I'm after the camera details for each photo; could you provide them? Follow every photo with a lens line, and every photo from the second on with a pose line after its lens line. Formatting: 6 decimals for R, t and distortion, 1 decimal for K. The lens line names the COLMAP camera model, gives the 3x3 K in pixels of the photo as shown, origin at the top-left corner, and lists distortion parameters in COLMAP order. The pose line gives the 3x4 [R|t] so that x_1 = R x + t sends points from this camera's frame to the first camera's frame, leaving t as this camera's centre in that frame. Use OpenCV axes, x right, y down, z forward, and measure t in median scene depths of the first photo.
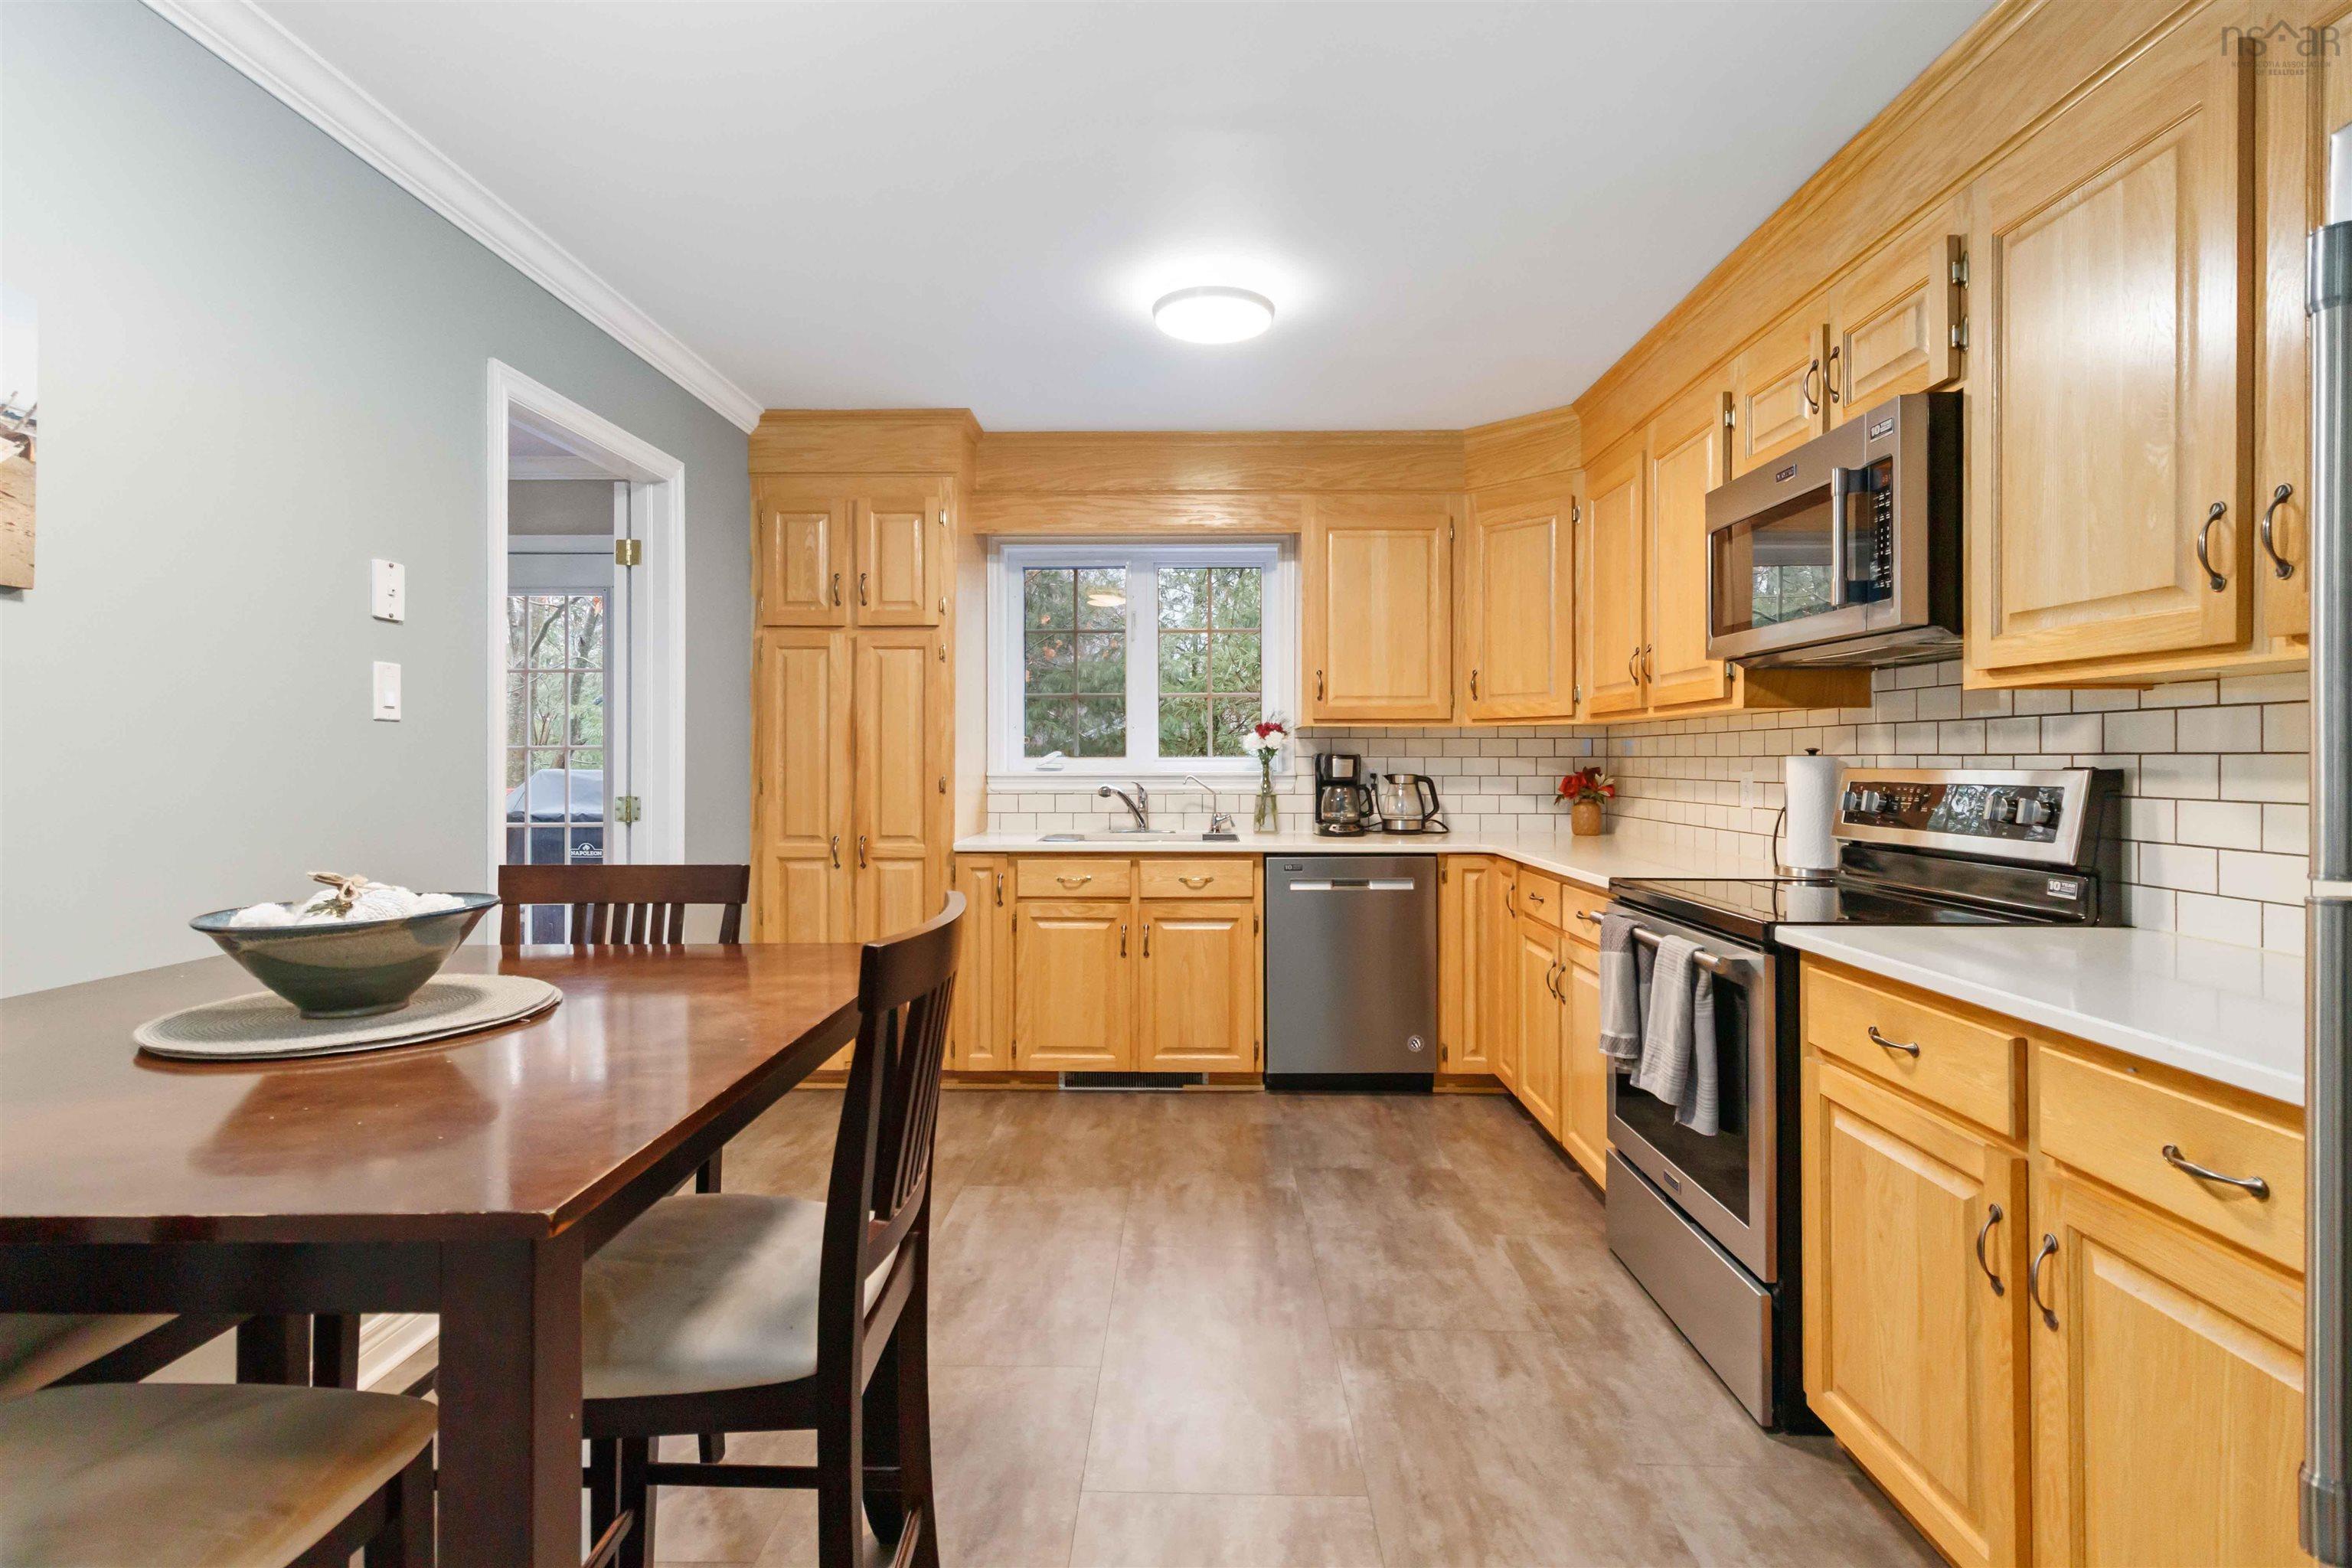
lens RADIAL K [[1113.0, 0, 1158.9], [0, 1113.0, 760.2], [0, 0, 1]] dist [0.006083, 0.000394]
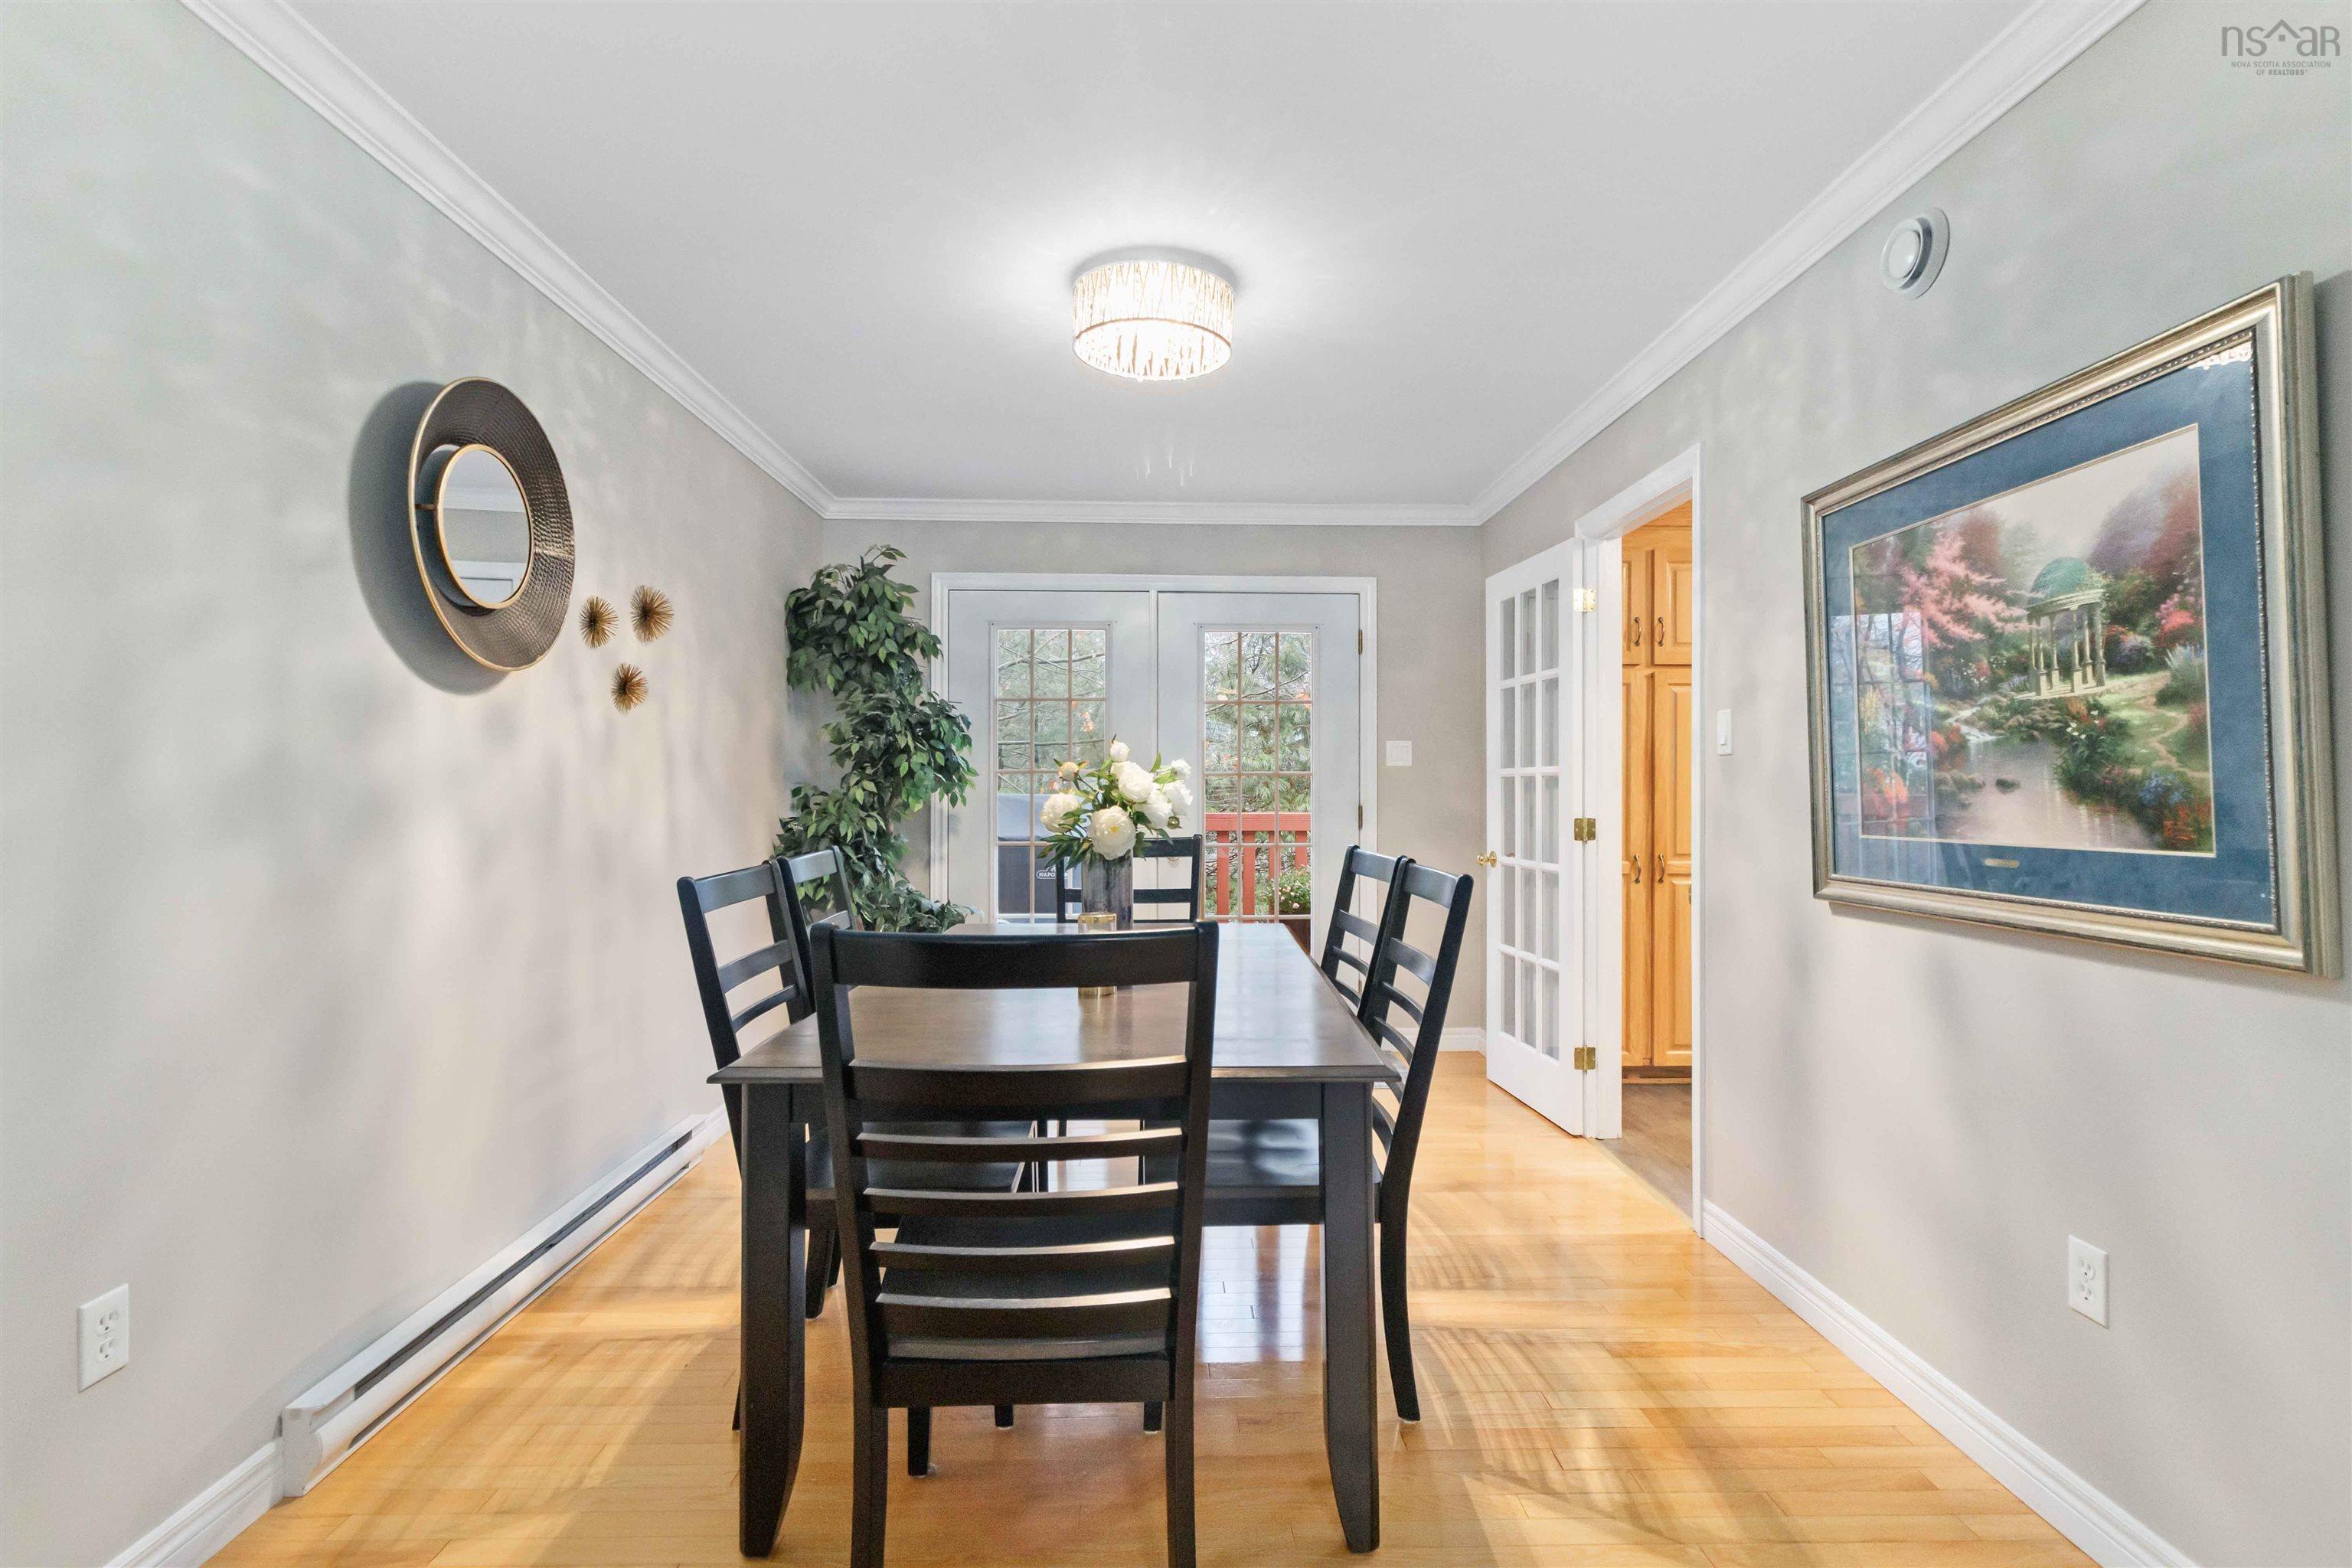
lens RADIAL K [[1113.0, 0, 1179.5], [0, 1113.0, 779.1], [0, 0, 1]] dist [0.006083, 0.000394]
pose [[0.998746, 0.003173, 0.049968, -0.802302], [-0.002924, 0.999983, -0.005039, 0.001059], [-0.049983, 0.004887, 0.998738, -0.080183]]
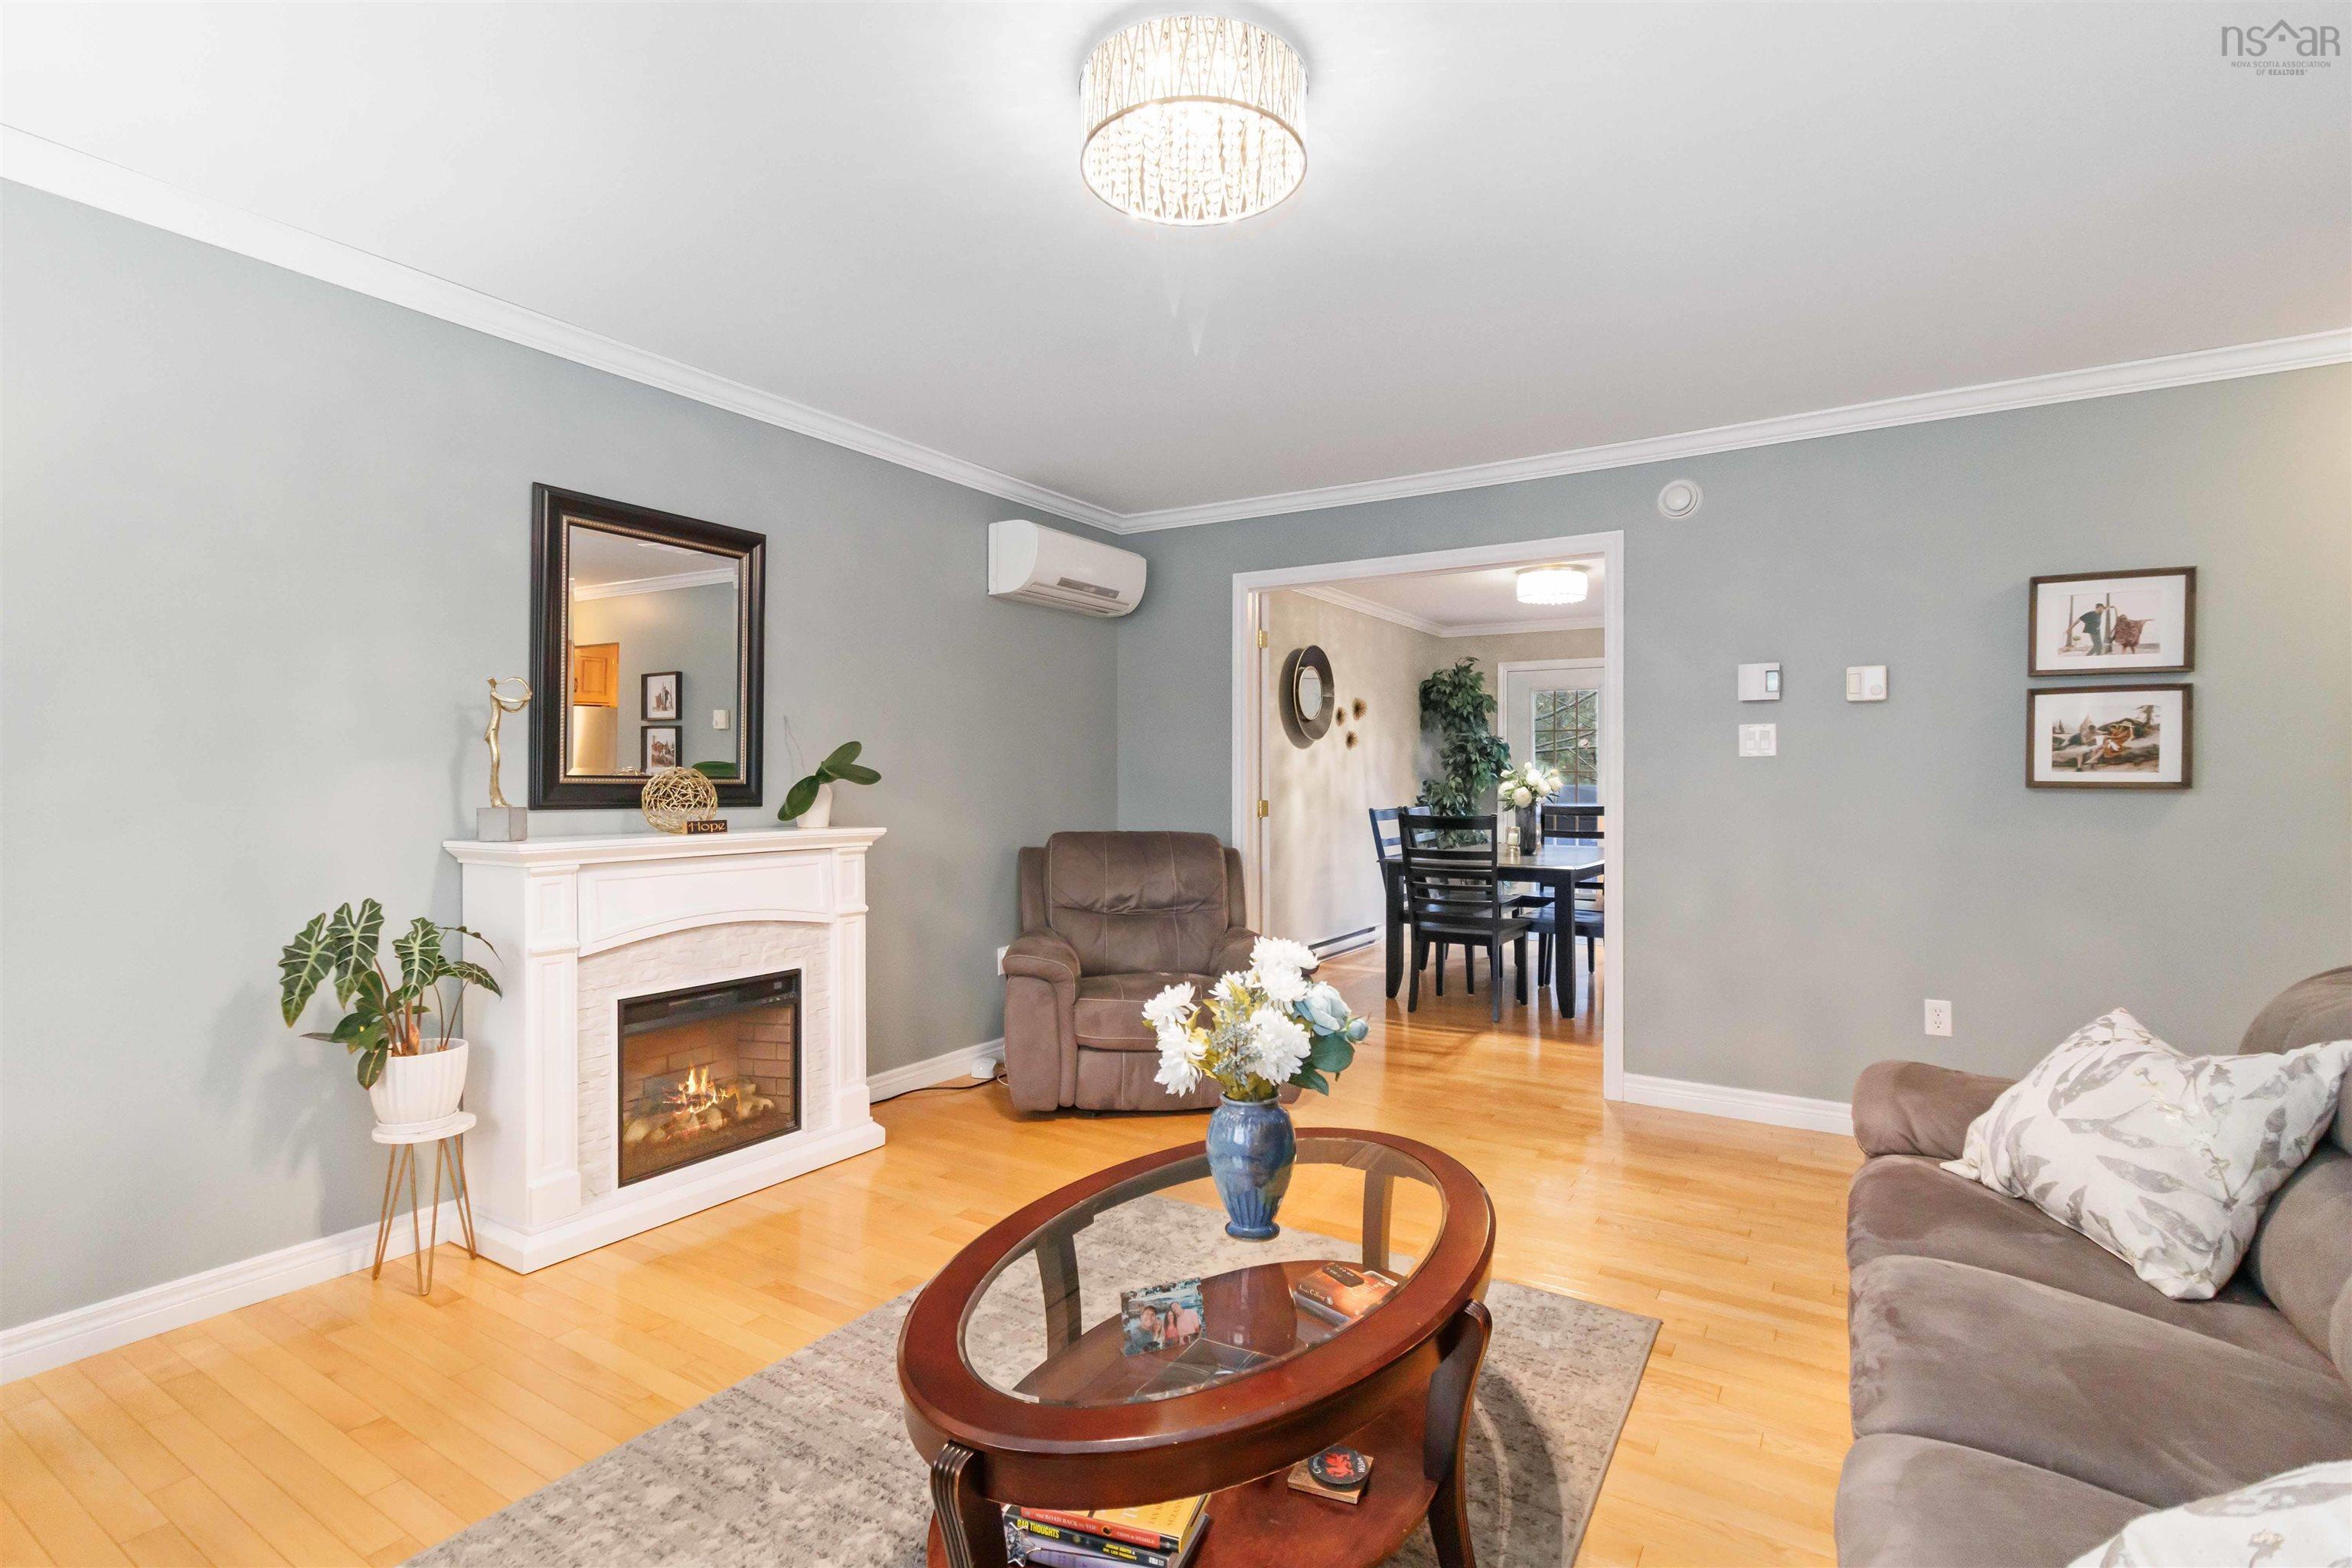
lens RADIAL K [[1113.0, 0, 1175.0], [0, 1113.0, 782.0], [0, 0, 1]] dist [0.006083, 0.000394]
pose [[0.854759, 0.004246, -0.519008, -0.405212], [-0.002915, 0.999990, 0.003379, 0.001708], [0.519017, -0.001375, 0.854763, -1.095657]]
